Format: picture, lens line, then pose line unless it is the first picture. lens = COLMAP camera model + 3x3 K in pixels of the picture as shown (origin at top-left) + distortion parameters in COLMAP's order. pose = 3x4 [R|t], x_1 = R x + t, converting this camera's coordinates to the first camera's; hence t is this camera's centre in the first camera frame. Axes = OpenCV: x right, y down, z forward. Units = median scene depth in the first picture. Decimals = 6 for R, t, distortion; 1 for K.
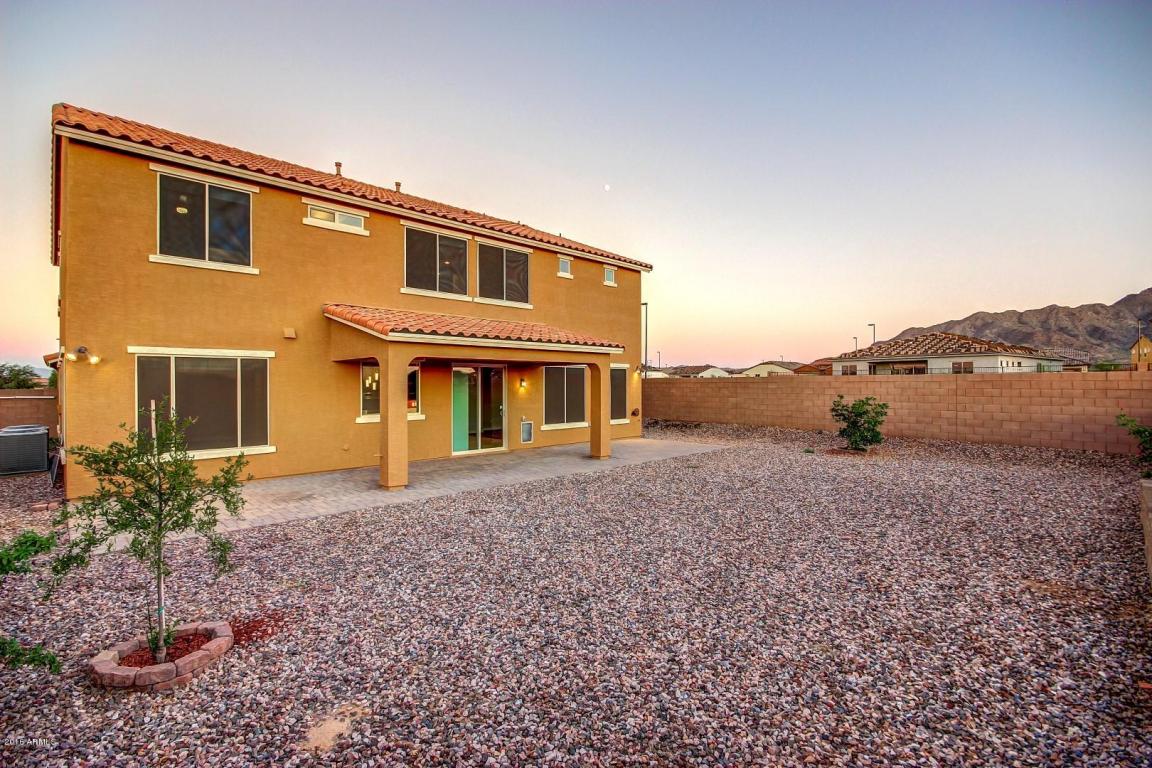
lens RADIAL K [[539.2, 0, 575.5], [0, 539.2, 381.2], [0, 0, 1]] dist [-0.000762, -0.000686]
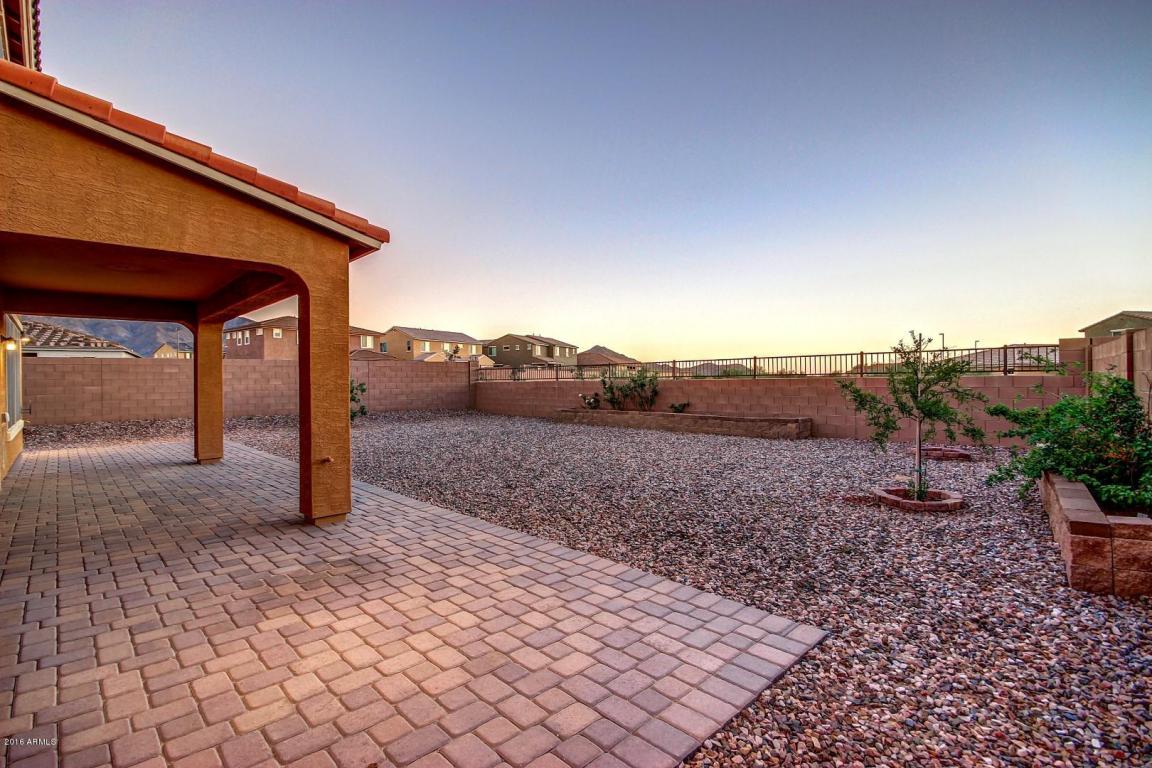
lens RADIAL K [[539.2, 0, 575.5], [0, 539.2, 382.8], [0, 0, 1]] dist [-0.000762, -0.000686]
pose [[0.018571, -0.002551, 0.999824, -0.491112], [0.008472, 0.999961, 0.002394, 0.035001], [-0.999792, 0.008426, 0.018592, 0.401744]]
